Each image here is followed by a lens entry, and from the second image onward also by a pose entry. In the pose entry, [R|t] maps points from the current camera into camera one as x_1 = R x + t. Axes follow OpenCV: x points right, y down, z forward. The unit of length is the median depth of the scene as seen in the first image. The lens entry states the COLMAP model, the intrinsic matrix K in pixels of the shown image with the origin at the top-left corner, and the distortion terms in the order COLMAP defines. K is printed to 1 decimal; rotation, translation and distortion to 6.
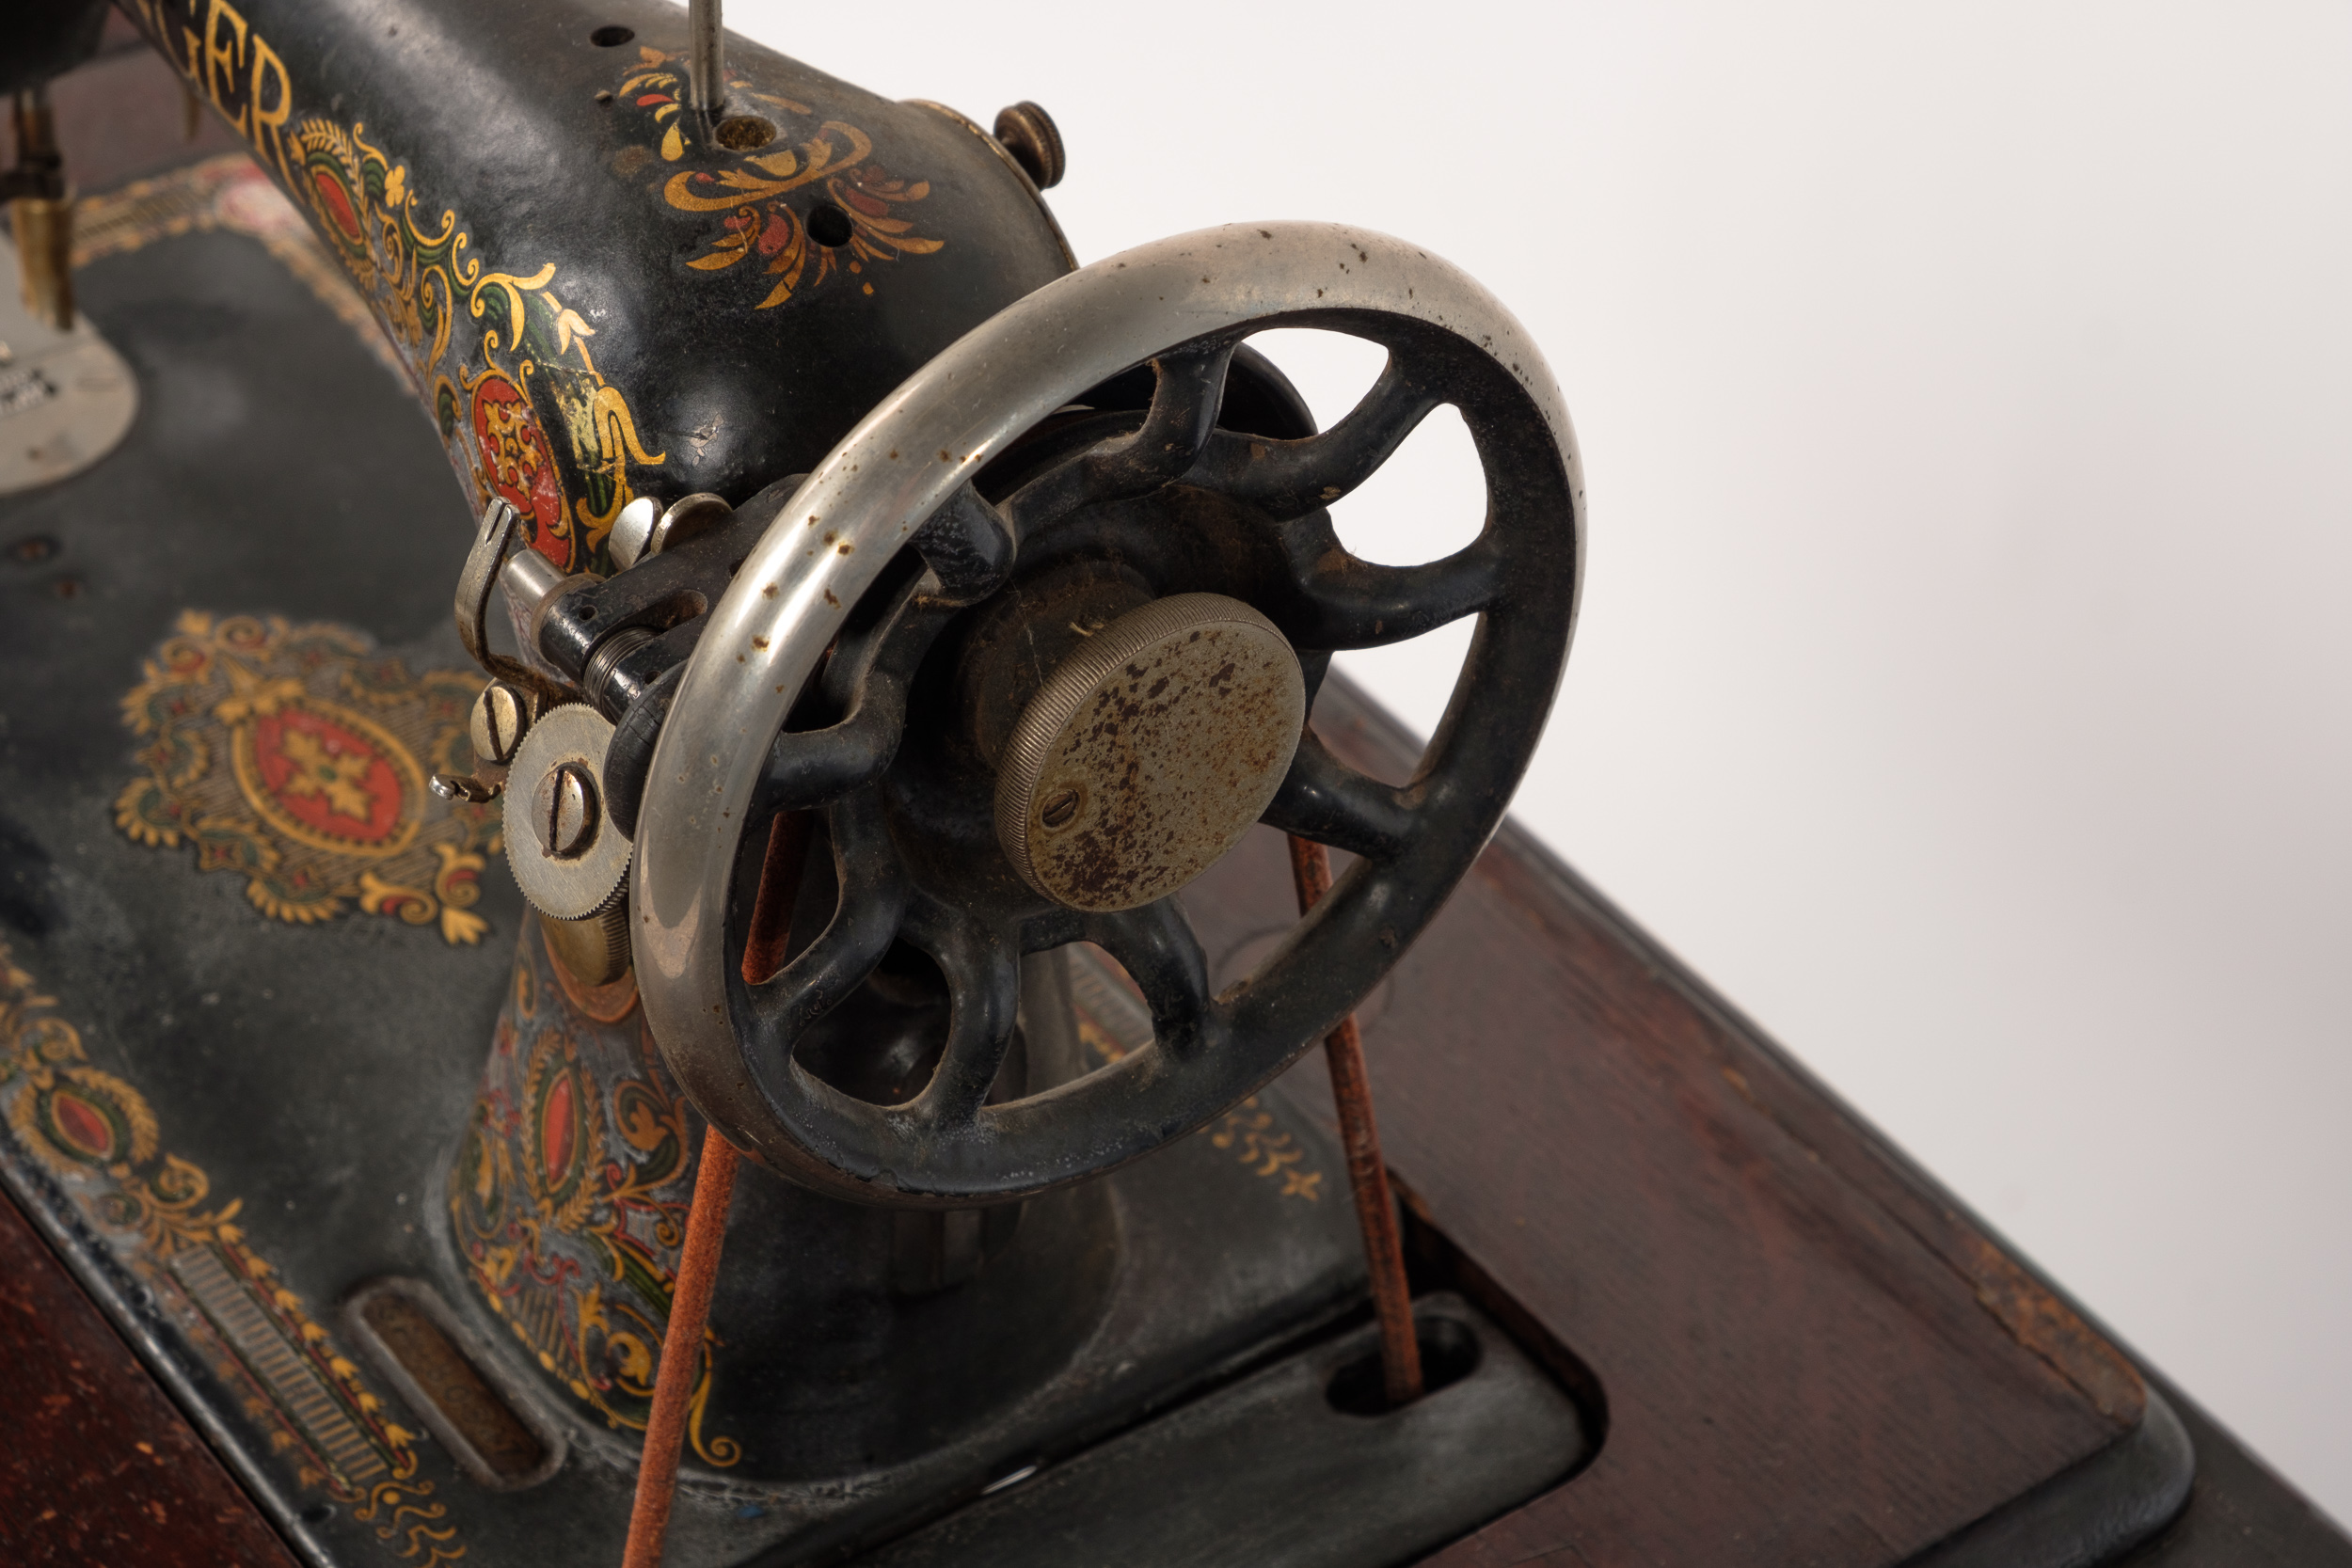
lens RADIAL K [[5562.3, 0, 1194.0], [0, 5562.3, 773.9], [0, 0, 1]] dist [-0.016980, 0.000000]
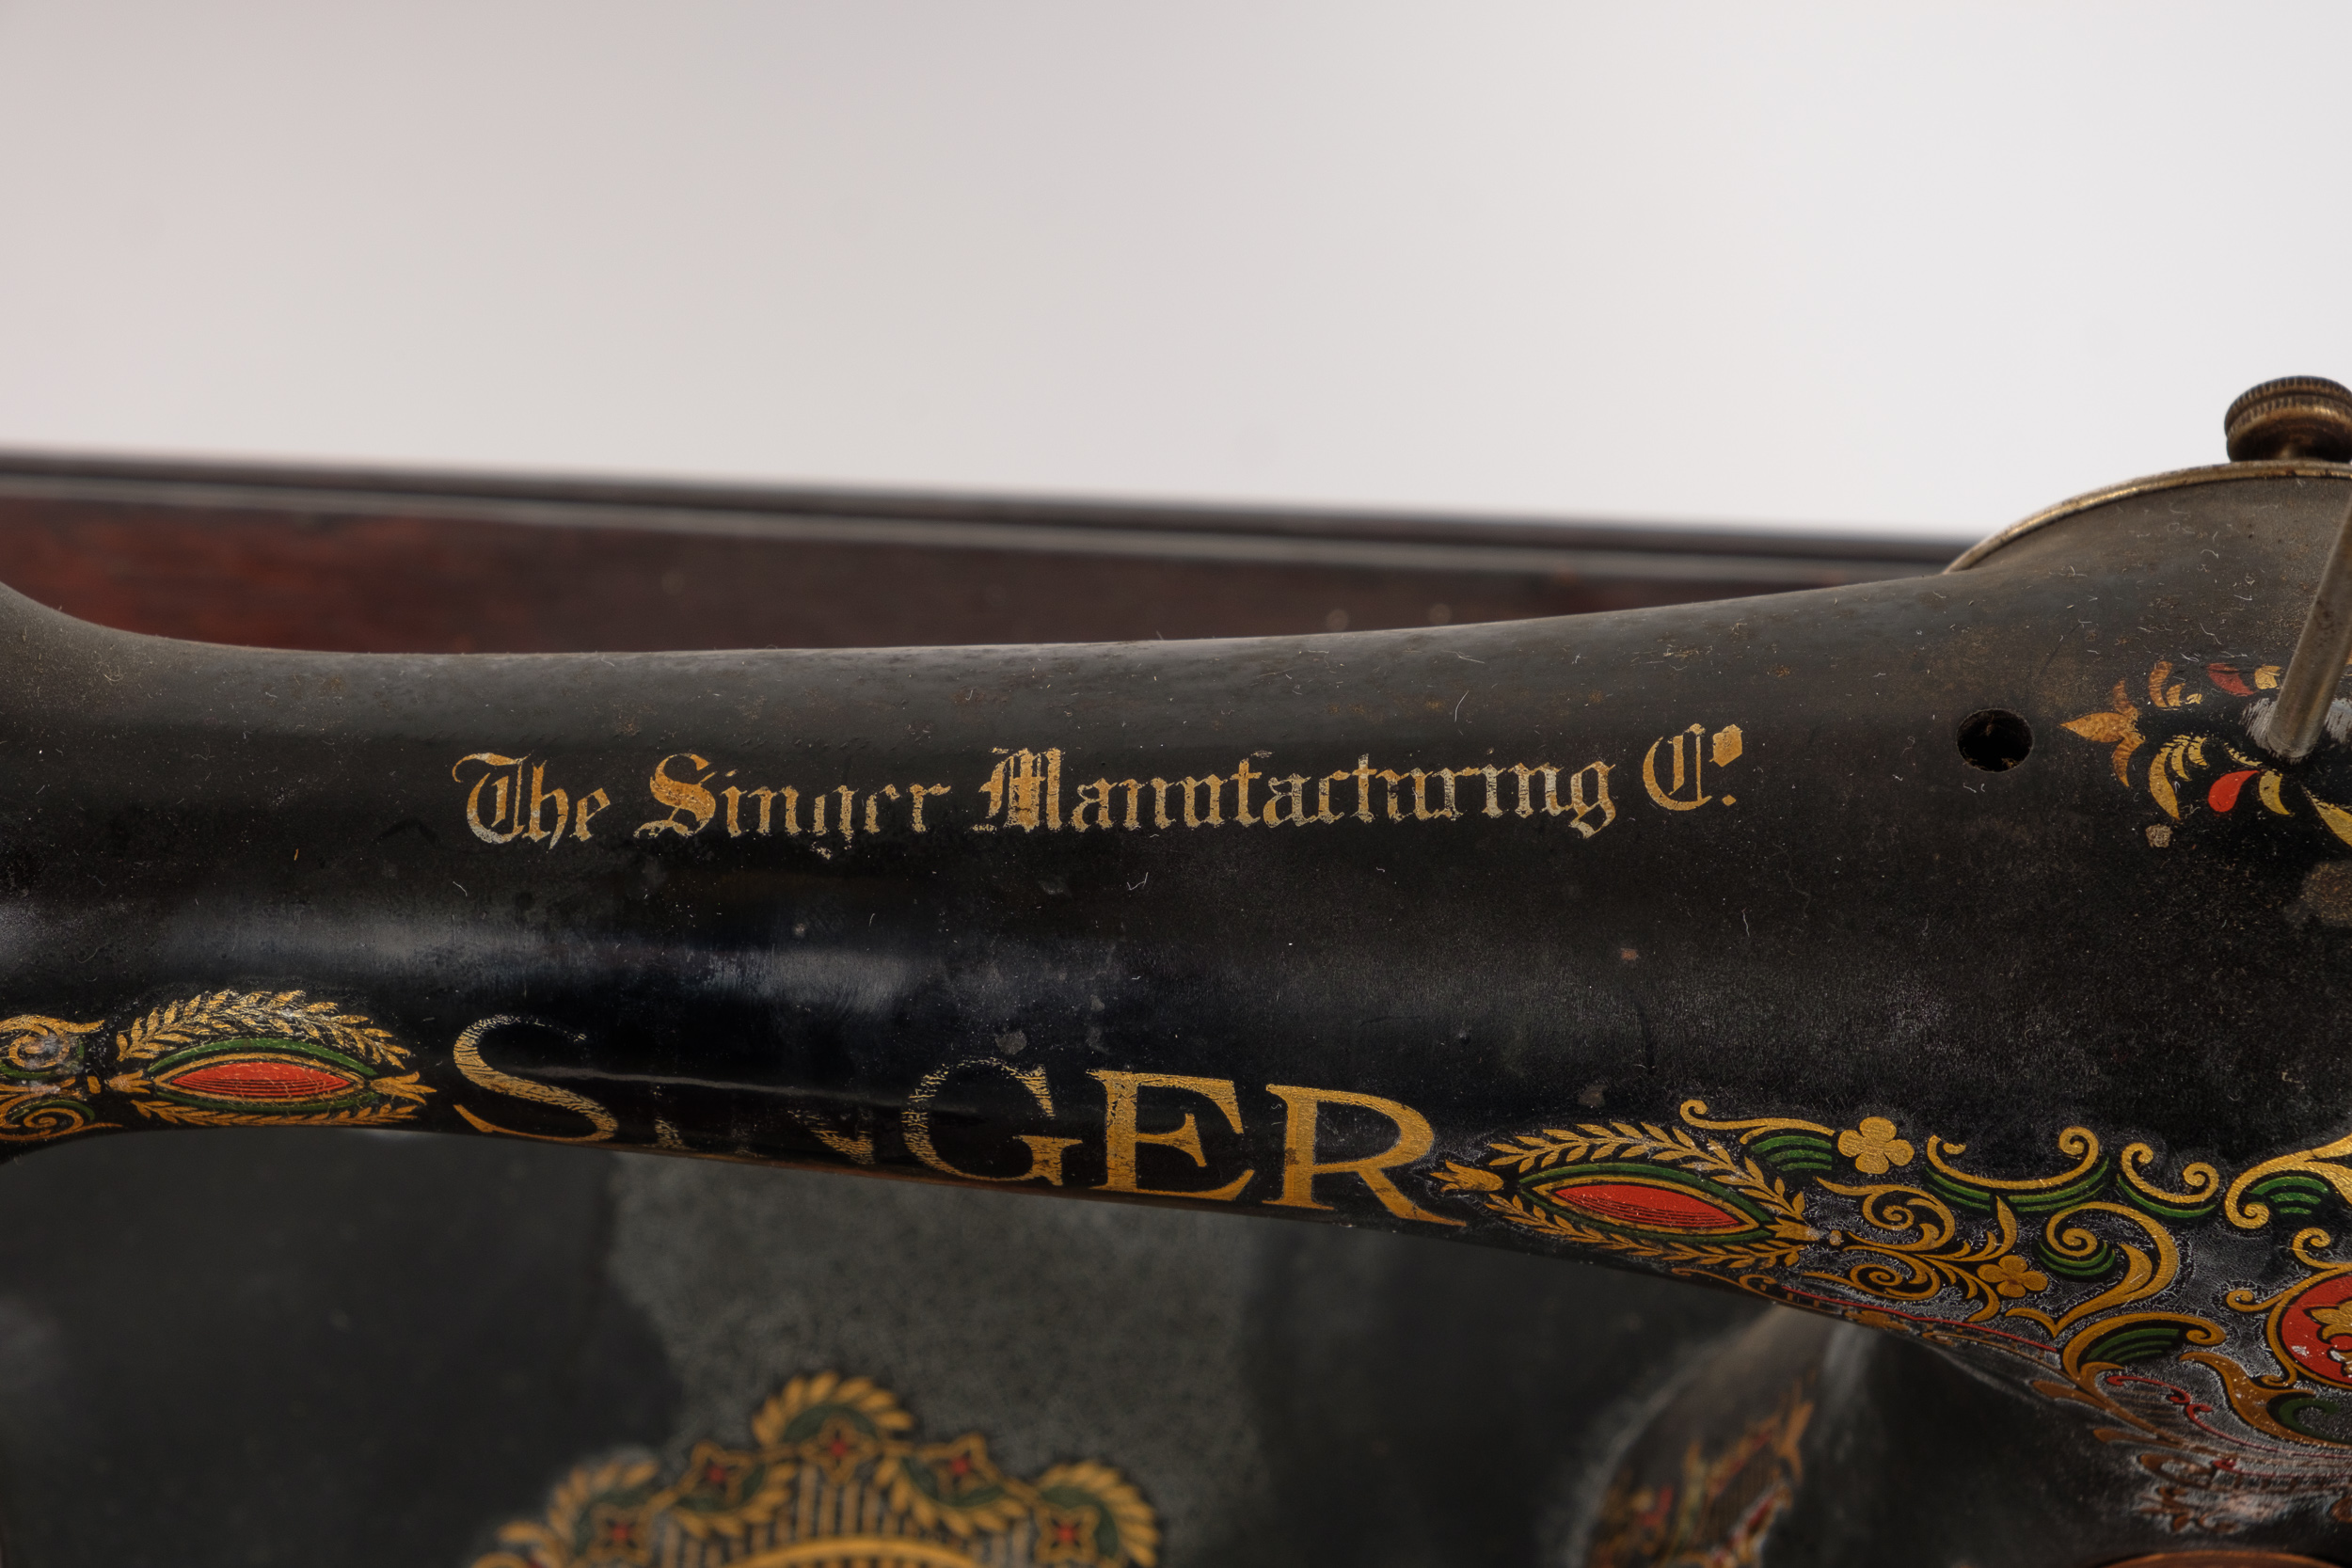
lens RADIAL K [[5562.3, 0, 1163.9], [0, 5562.3, 787.7], [0, 0, 1]] dist [-0.016980, 0.000000]
pose [[0.614651, -0.673499, 0.410614, -0.350877], [0.493760, 0.734466, 0.465575, -0.386898], [-0.615147, -0.083421, 0.783987, 0.465534]]
